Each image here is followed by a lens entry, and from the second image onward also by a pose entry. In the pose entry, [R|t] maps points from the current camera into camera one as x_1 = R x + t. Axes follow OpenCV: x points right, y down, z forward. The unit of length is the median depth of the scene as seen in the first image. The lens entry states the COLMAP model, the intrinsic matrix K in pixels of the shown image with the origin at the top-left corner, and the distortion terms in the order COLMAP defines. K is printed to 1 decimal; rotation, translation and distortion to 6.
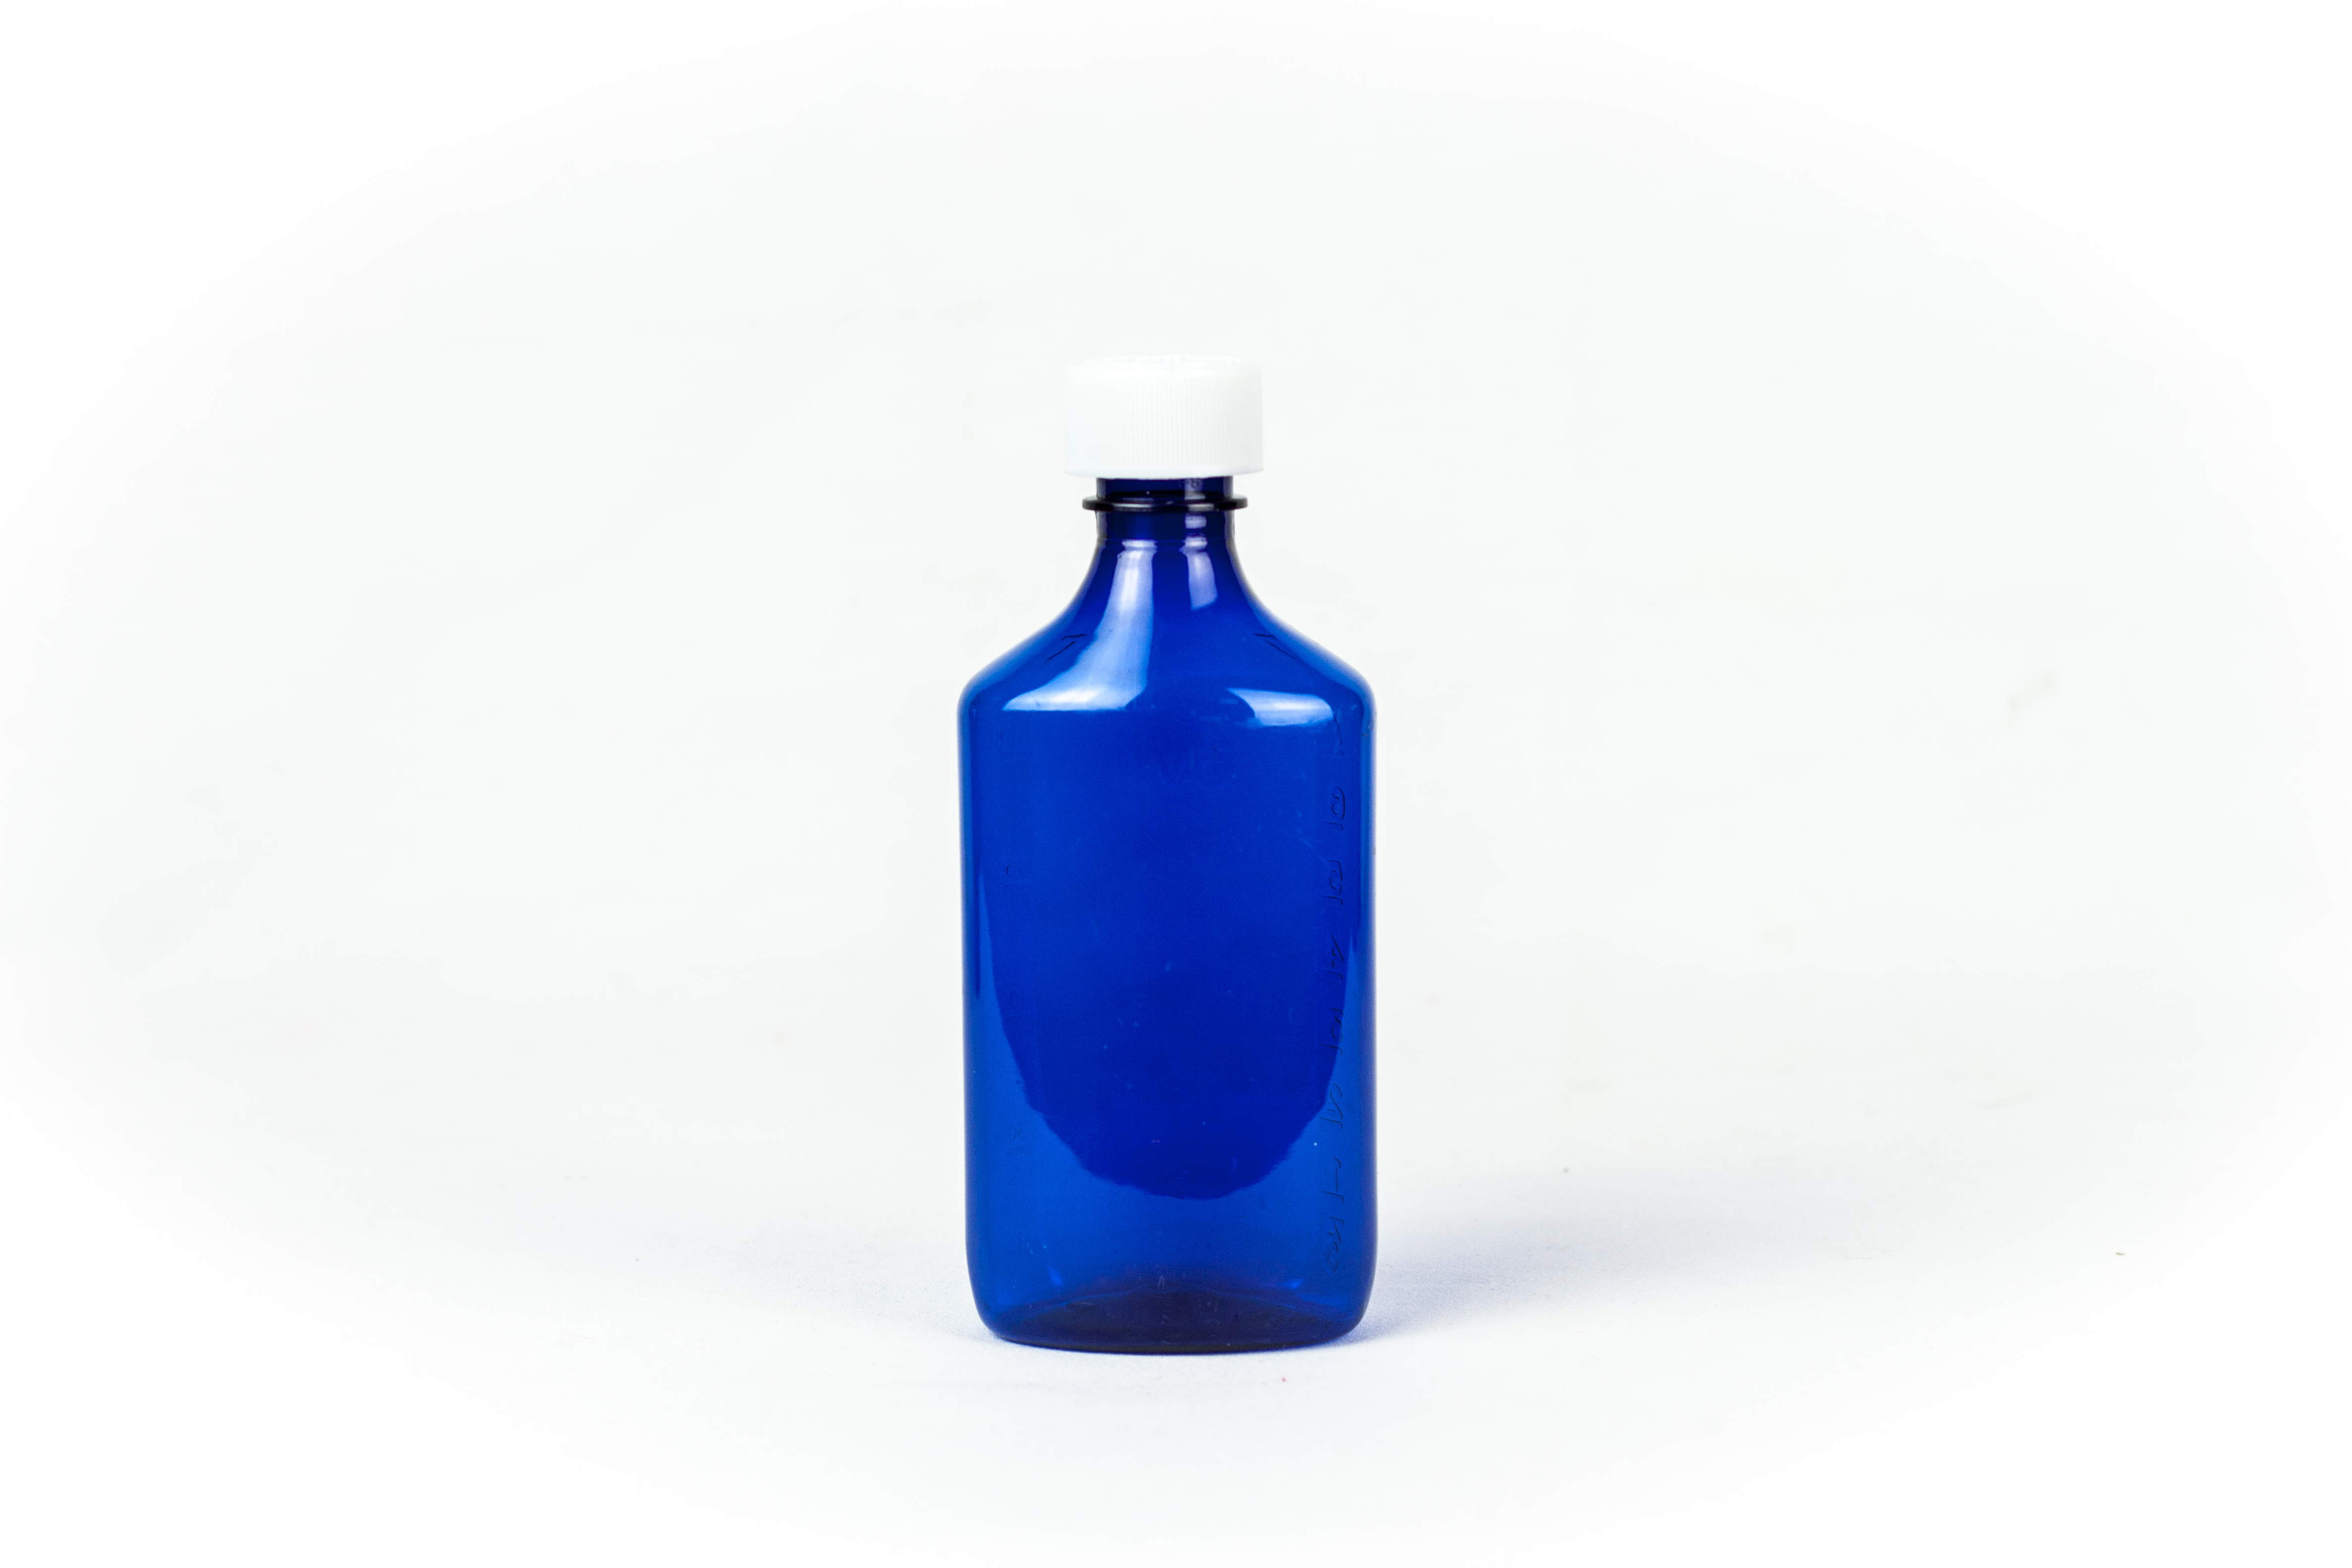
lens RADIAL K [[5484.2, 0, 1183.2], [0, 5484.2, 774.2], [0, 0, 1]] dist [0.164965, 0.000000]
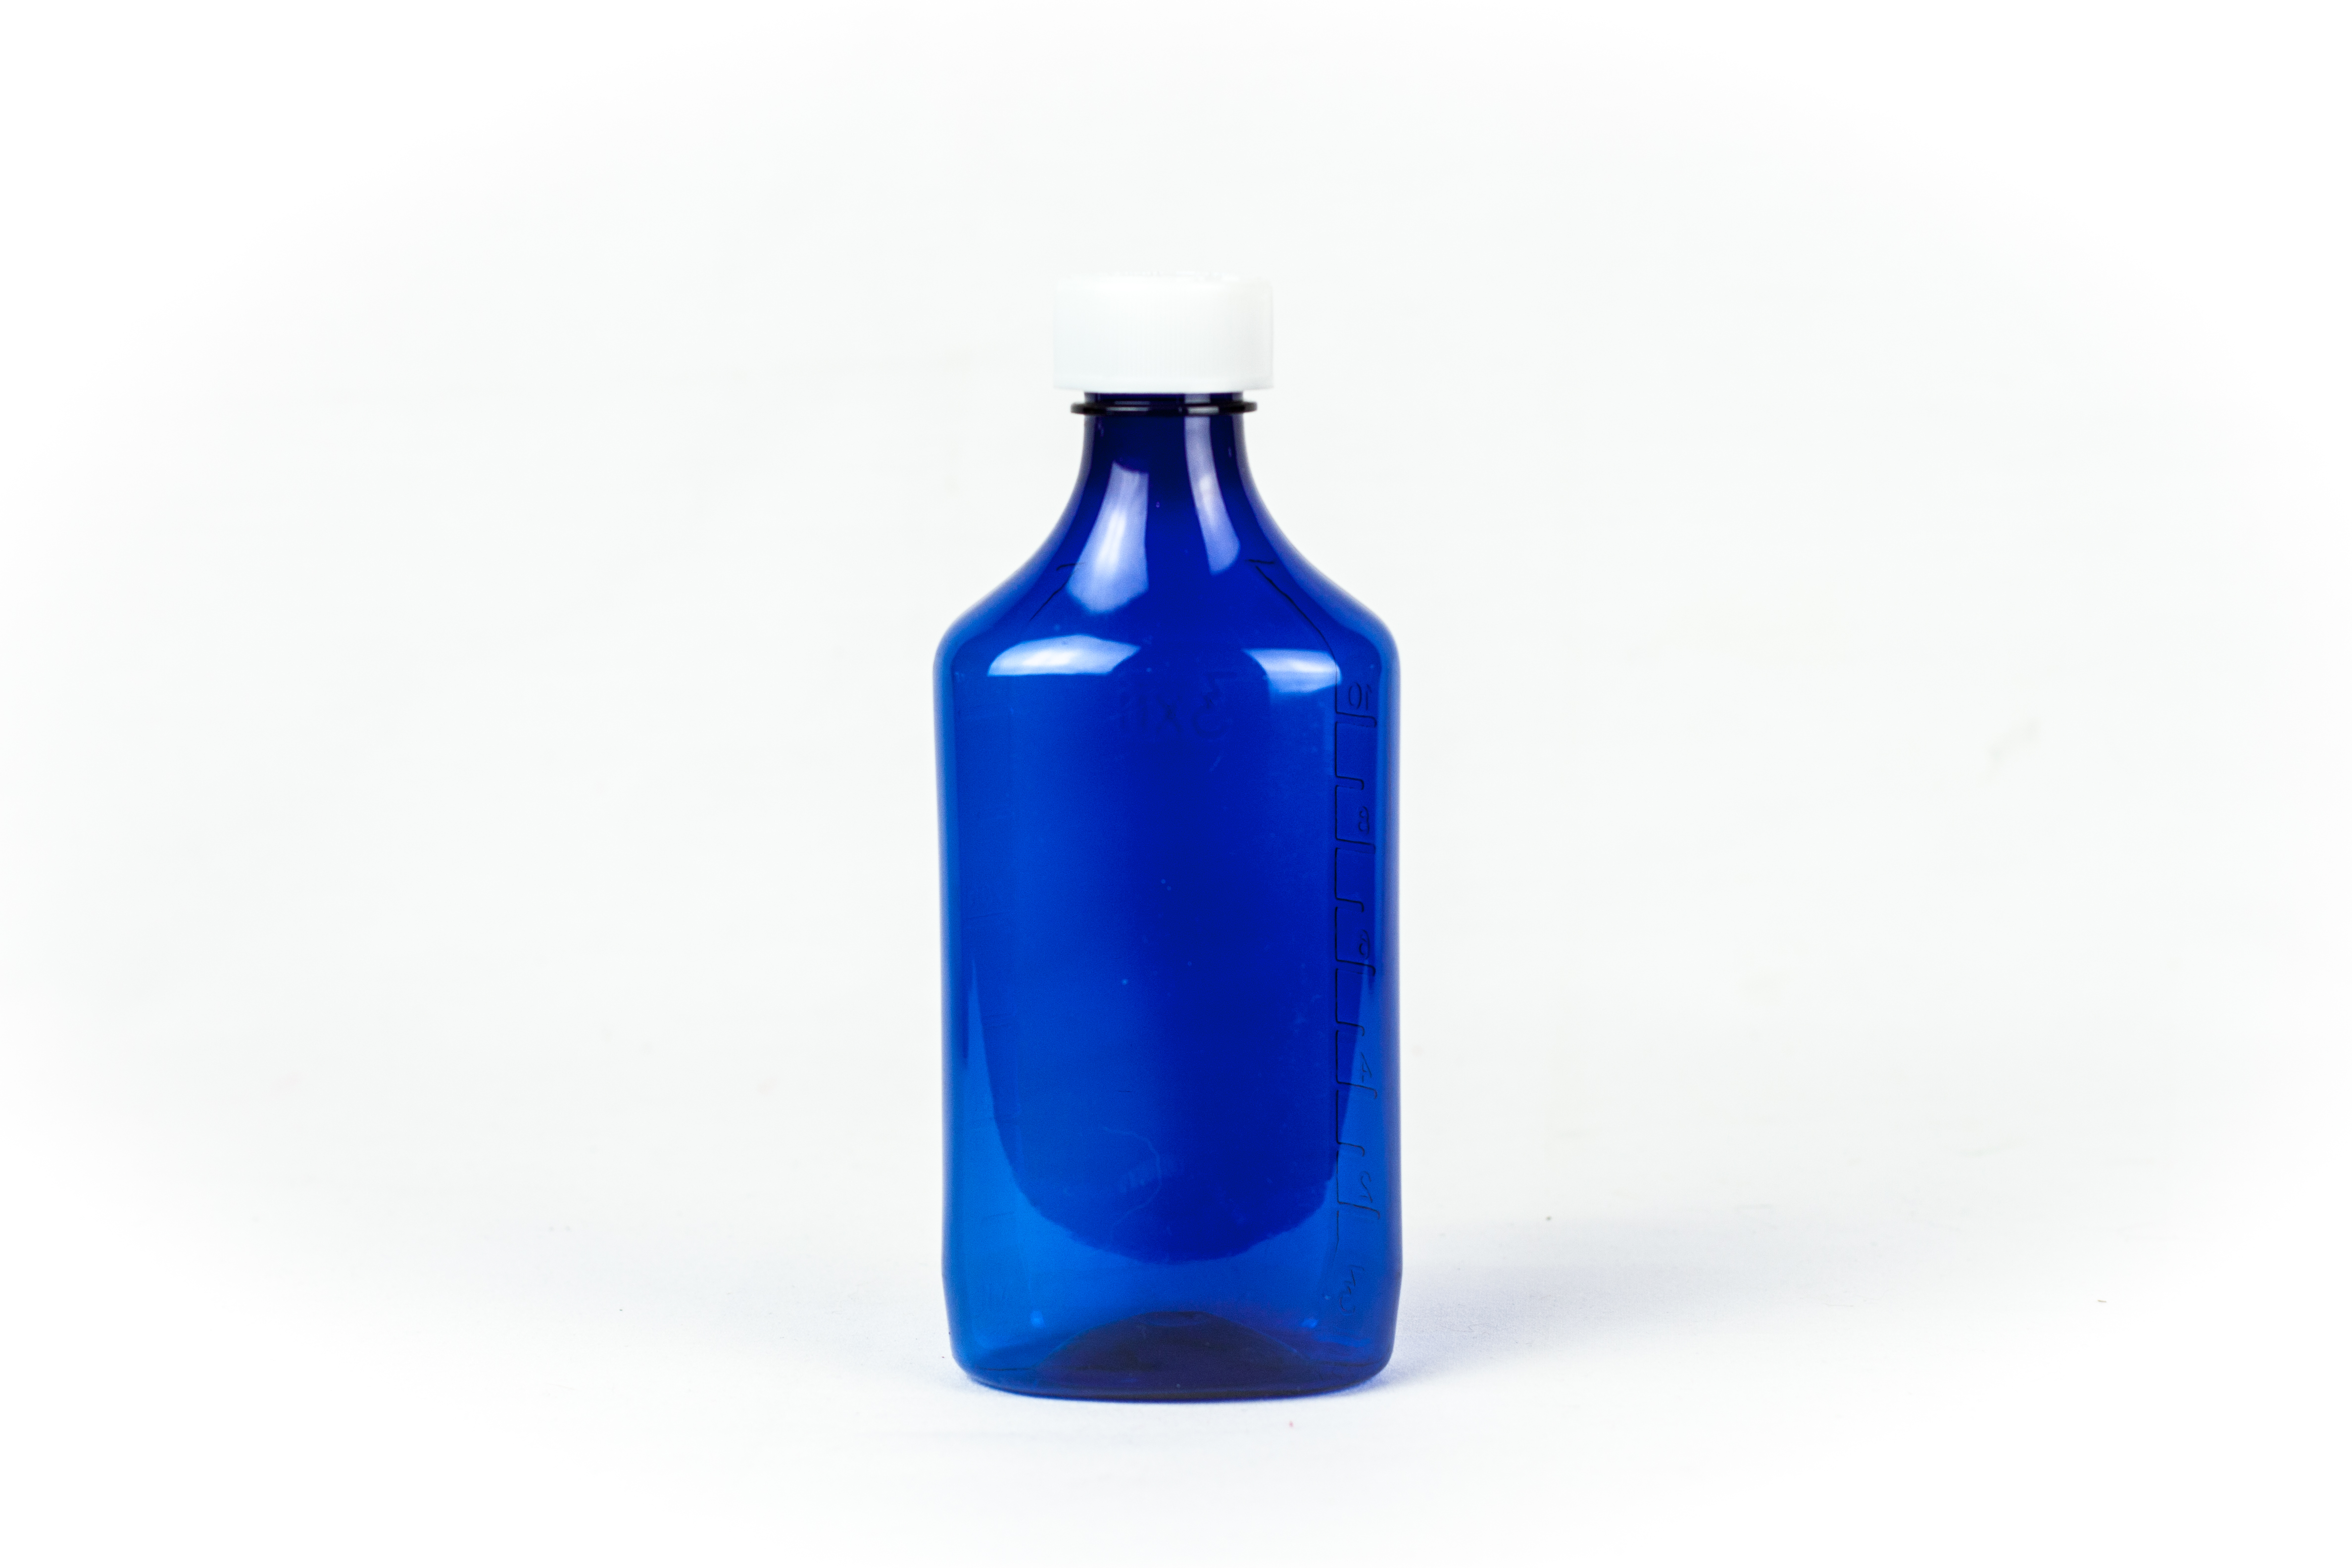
lens RADIAL K [[5484.2, 0, 1162.3], [0, 5484.2, 767.5], [0, 0, 1]] dist [0.164965, 0.000000]
pose [[0.999998, -0.001711, -0.000657, -0.002616], [0.001705, 0.999949, -0.009911, 0.013841], [0.000674, 0.009910, 0.999951, 0.133224]]
